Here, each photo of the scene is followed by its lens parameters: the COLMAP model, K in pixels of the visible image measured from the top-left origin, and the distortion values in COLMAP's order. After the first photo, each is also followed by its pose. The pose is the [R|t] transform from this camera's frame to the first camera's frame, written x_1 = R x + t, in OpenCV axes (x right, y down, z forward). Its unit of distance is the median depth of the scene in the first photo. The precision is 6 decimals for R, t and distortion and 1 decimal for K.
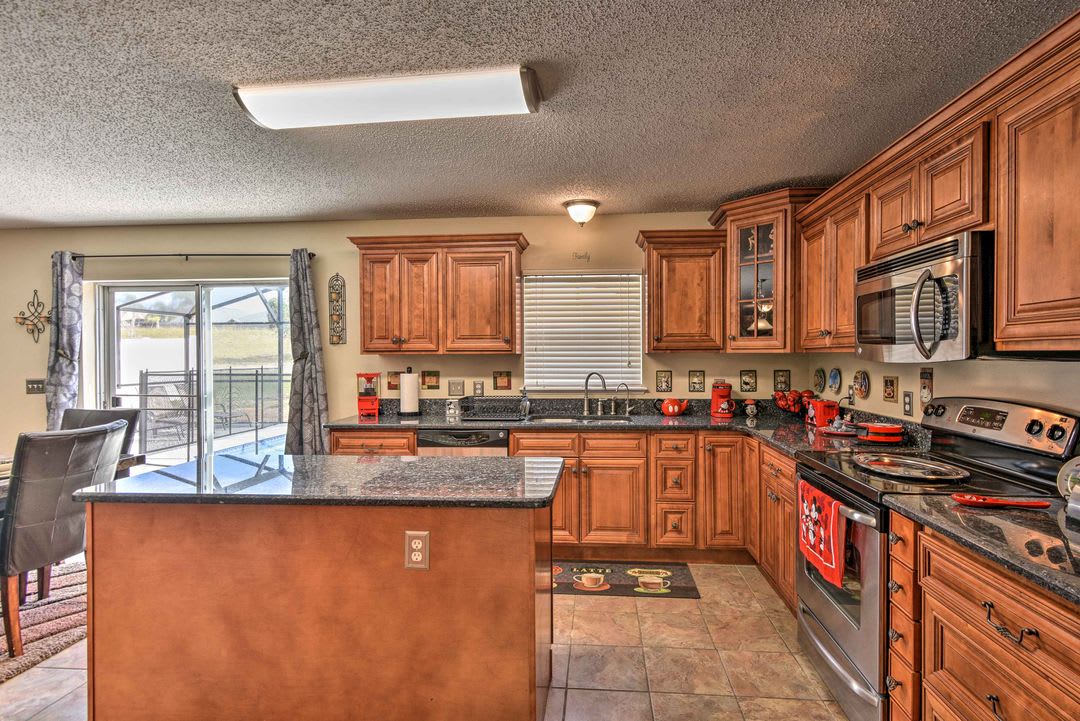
lens RADIAL K [[539.7, 0, 552.4], [0, 539.7, 357.3], [0, 0, 1]] dist [0.000549, -0.000107]
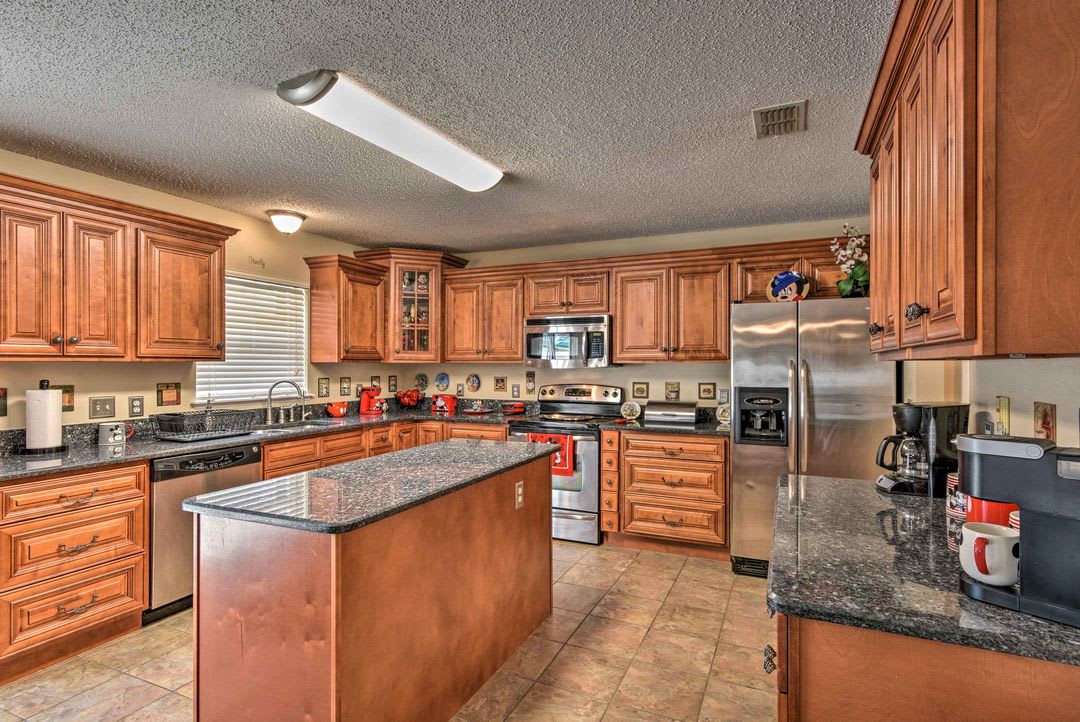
lens RADIAL K [[533.7, 0, 565.3], [0, 533.7, 363.7], [0, 0, 1]] dist [0.000568, -0.000148]
pose [[0.315864, 0.006374, 0.948783, -0.728547], [0.000802, 0.999975, -0.006985, 0.003397], [-0.948804, 0.002967, 0.315851, 0.188394]]
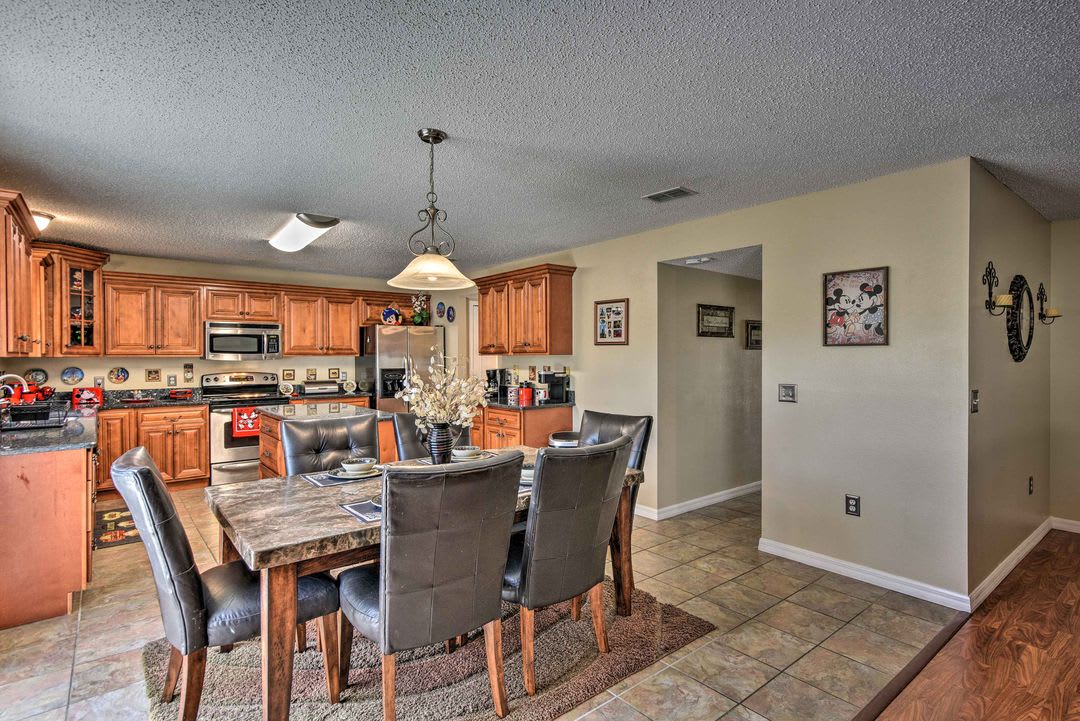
lens RADIAL K [[531.8, 0, 540.0], [0, 531.8, 360.5], [0, 0, 1]] dist [0.004670, -0.000277]
pose [[-0.687581, 0.001593, 0.726106, -1.373456], [0.009656, 0.999929, 0.006949, 0.002779], [-0.726043, 0.011790, -0.687548, 1.000193]]
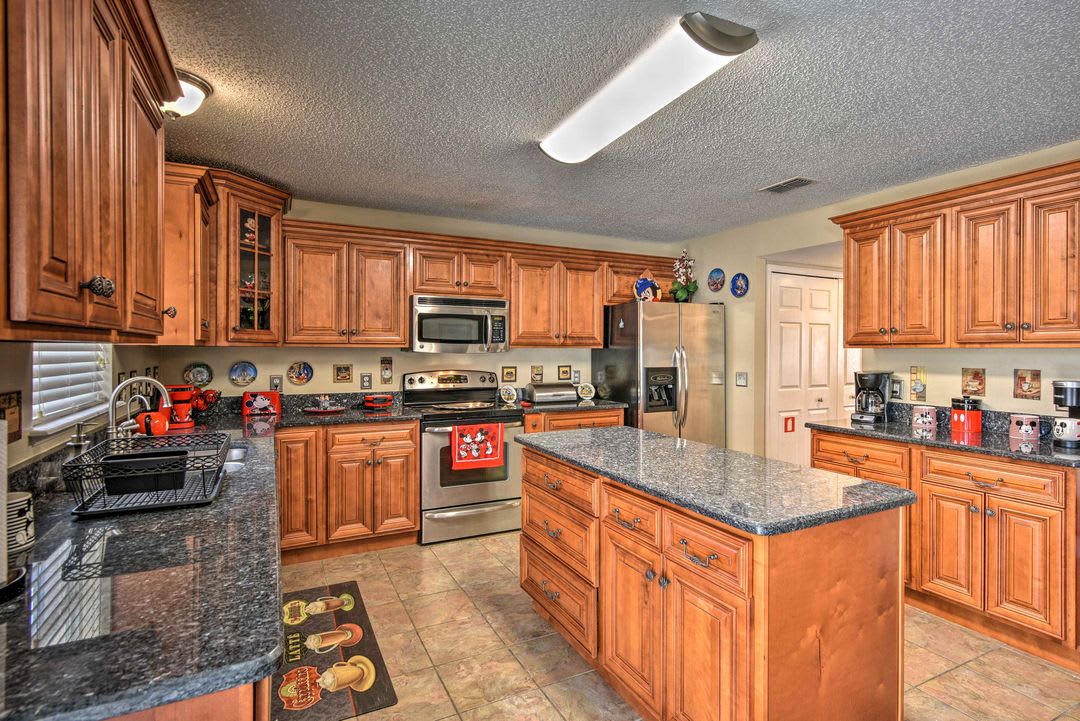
lens RADIAL K [[526.5, 0, 544.8], [0, 526.5, 352.5], [0, 0, 1]] dist [0.002638, -0.000012]
pose [[-0.519693, -0.000877, 0.854353, -0.621868], [0.002561, 0.999993, 0.002584, 0.001058], [-0.854349, 0.003530, -0.519687, 0.957991]]
